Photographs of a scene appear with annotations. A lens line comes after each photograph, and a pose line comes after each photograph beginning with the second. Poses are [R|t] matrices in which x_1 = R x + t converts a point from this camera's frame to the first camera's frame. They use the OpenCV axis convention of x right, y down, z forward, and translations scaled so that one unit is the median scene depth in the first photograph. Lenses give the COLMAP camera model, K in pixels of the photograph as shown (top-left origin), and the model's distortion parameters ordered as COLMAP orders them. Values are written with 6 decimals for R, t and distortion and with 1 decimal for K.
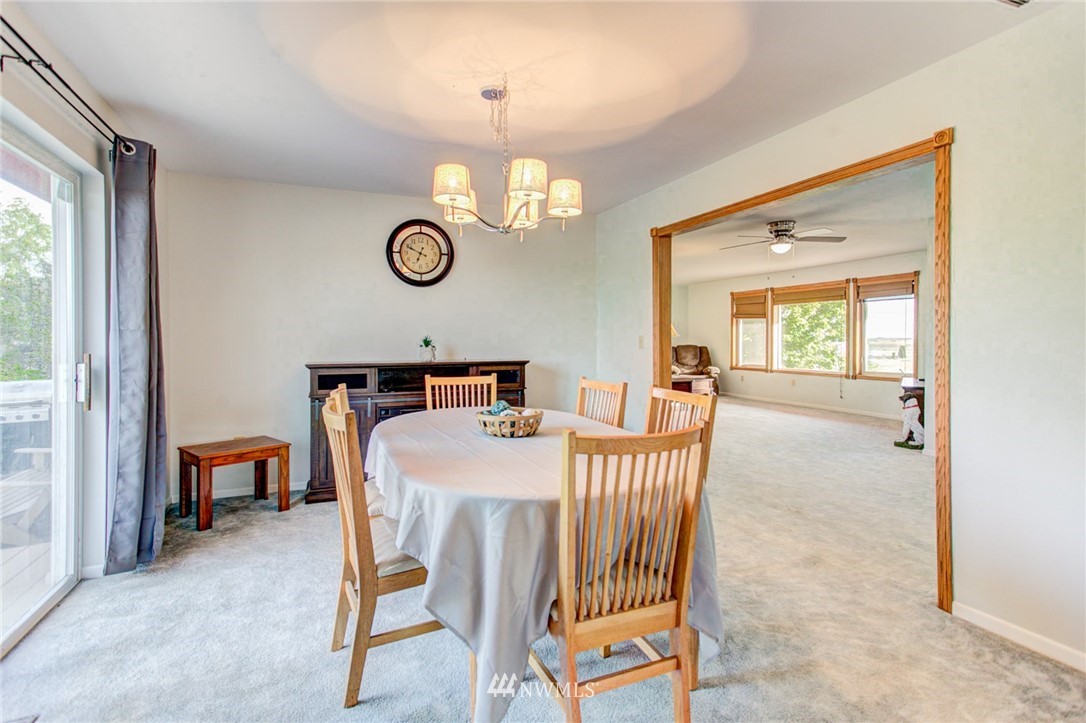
lens RADIAL K [[517.3, 0, 530.8], [0, 517.3, 344.3], [0, 0, 1]] dist [0.002610, 0.000064]
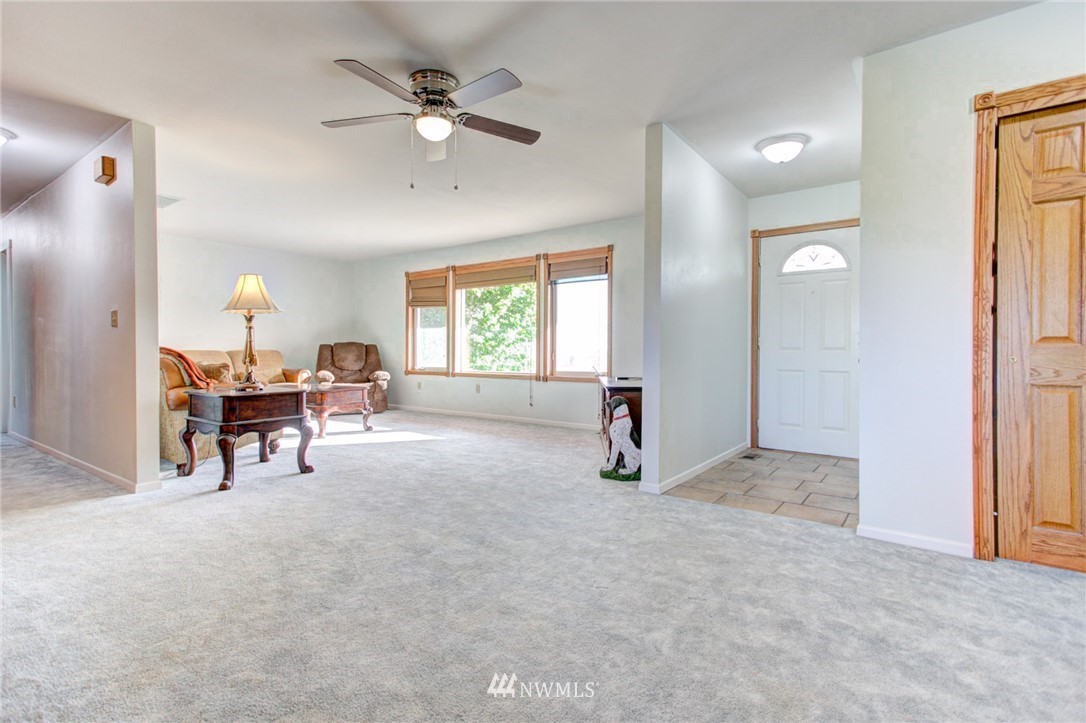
lens RADIAL K [[517.3, 0, 530.8], [0, 517.3, 344.3], [0, 0, 1]] dist [0.002610, 0.000064]
pose [[0.856267, 0.009500, 0.516445, 0.199754], [0.002001, 0.999762, -0.021709, 0.028111], [-0.516529, 0.019623, 0.856045, 0.338314]]
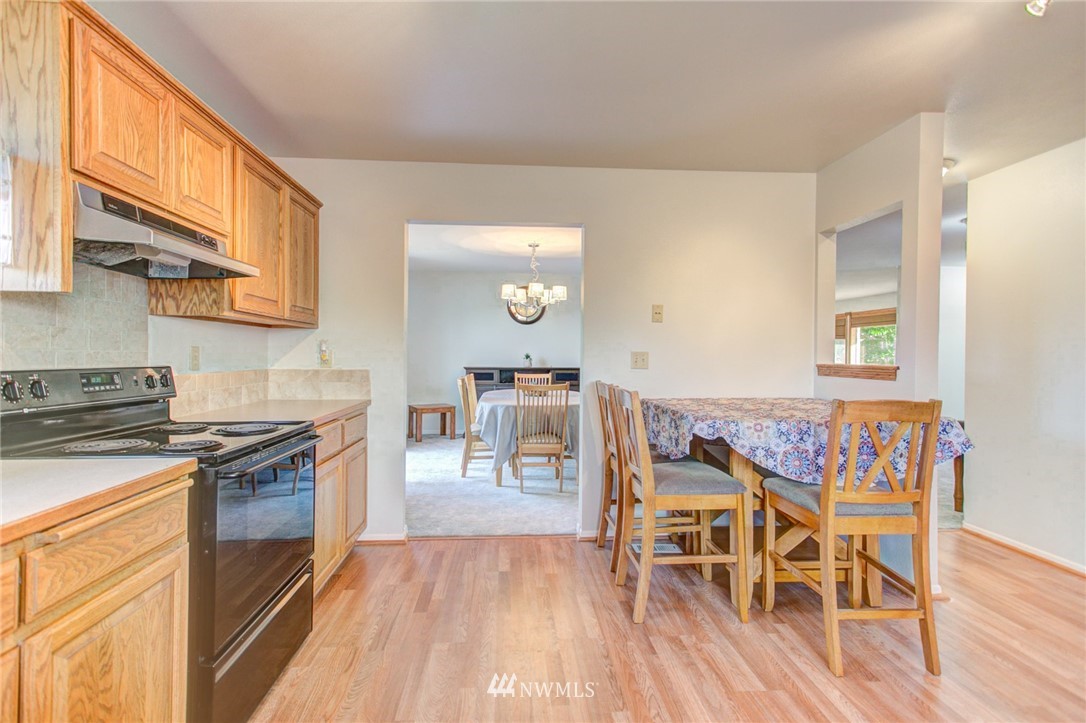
lens RADIAL K [[521.0, 0, 543.0], [0, 521.0, 361.5], [0, 0, 1]] dist [0.000891, 0.000022]
pose [[0.949131, 0.012936, -0.314617, 0.220444], [-0.011995, 0.999916, 0.004927, 0.002070], [0.314654, -0.000903, 0.949206, -0.366616]]
